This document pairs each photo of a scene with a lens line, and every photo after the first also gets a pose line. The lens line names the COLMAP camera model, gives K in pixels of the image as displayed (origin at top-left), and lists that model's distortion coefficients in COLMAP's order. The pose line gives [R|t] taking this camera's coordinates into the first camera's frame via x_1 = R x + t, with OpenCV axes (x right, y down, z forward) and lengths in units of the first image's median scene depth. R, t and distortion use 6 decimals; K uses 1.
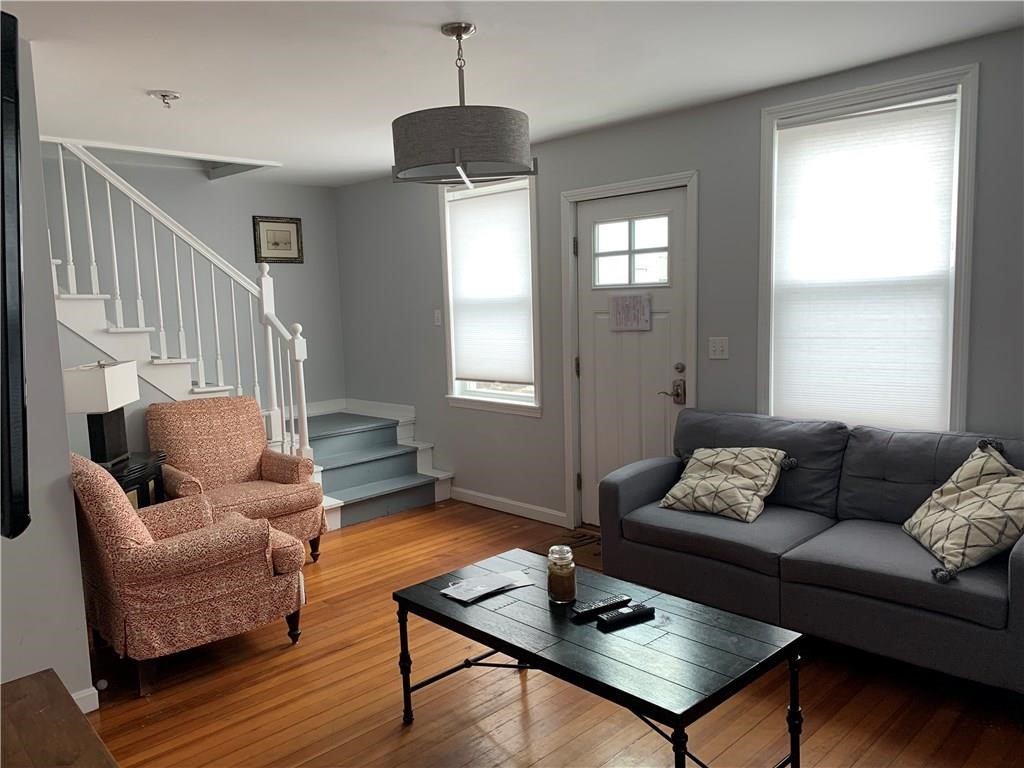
lens RADIAL K [[786.3, 0, 512.4], [0, 786.3, 392.7], [0, 0, 1]] dist [0.055302, -0.077289]
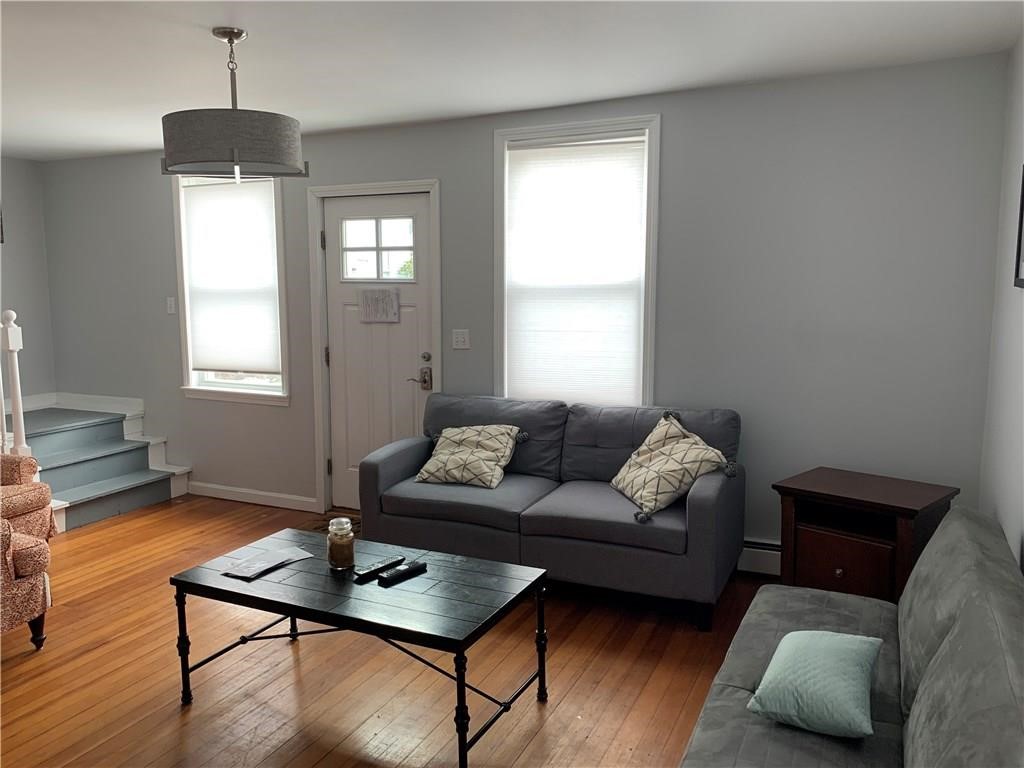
lens RADIAL K [[786.3, 0, 512.4], [0, 786.3, 392.7], [0, 0, 1]] dist [0.055302, -0.077289]
pose [[0.936704, -0.021857, 0.349439, -0.070743], [0.017735, 0.999730, 0.014990, 0.005573], [-0.349672, -0.007844, 0.936839, -0.087488]]
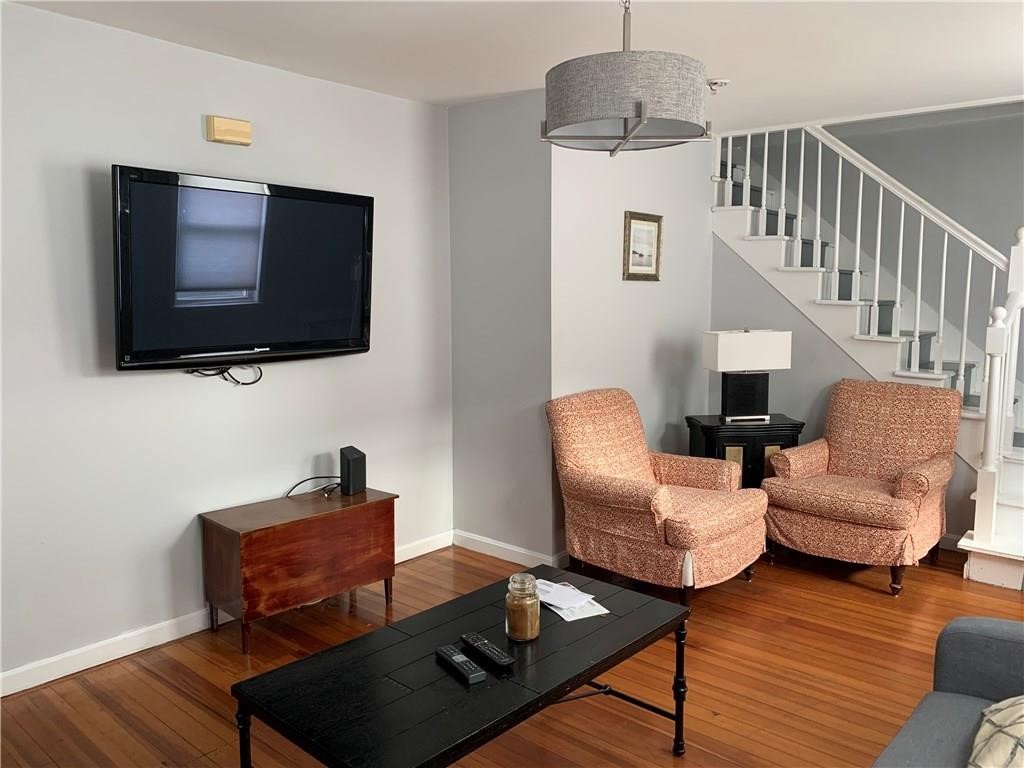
lens RADIAL K [[789.8, 0, 512.0], [0, 789.8, 384.0], [0, 0, 1]] dist [-0.002860, -0.003168]
pose [[0.075697, 0.156250, -0.984813, 0.641387], [-0.123924, 0.981463, 0.146193, -0.094400], [0.989400, 0.110975, 0.093657, 0.658930]]
